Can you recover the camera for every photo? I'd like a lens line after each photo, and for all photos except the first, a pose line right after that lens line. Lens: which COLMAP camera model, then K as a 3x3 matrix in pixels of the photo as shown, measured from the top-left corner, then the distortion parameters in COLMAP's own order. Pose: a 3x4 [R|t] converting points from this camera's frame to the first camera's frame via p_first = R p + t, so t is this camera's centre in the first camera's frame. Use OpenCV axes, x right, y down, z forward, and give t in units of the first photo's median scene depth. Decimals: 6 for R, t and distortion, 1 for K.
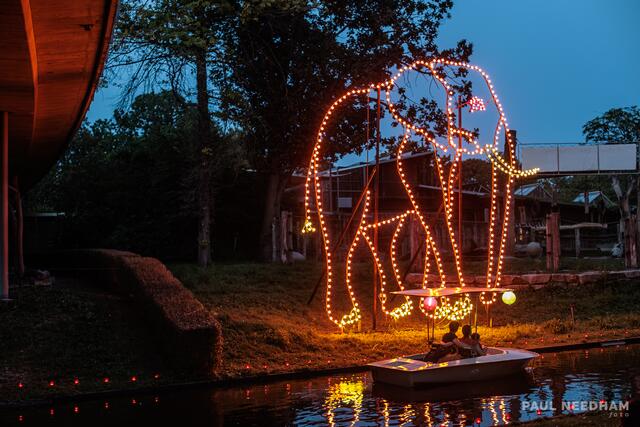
lens RADIAL K [[917.4, 0, 319.5], [0, 917.4, 212.9], [0, 0, 1]] dist [-0.000509, 0.000000]
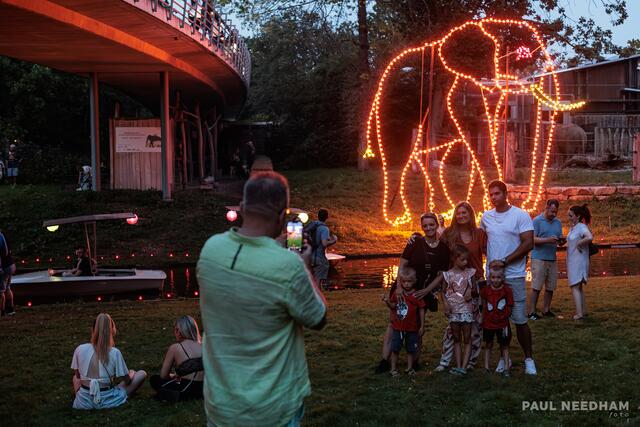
lens RADIAL K [[917.4, 0, 318.2], [0, 917.4, 214.8], [0, 0, 1]] dist [-0.000509, 0.000000]
pose [[0.957891, 0.030890, -0.285467, 0.285132], [0.003799, 0.992746, 0.120172, -0.053751], [0.287108, -0.116196, 0.950825, -0.313887]]
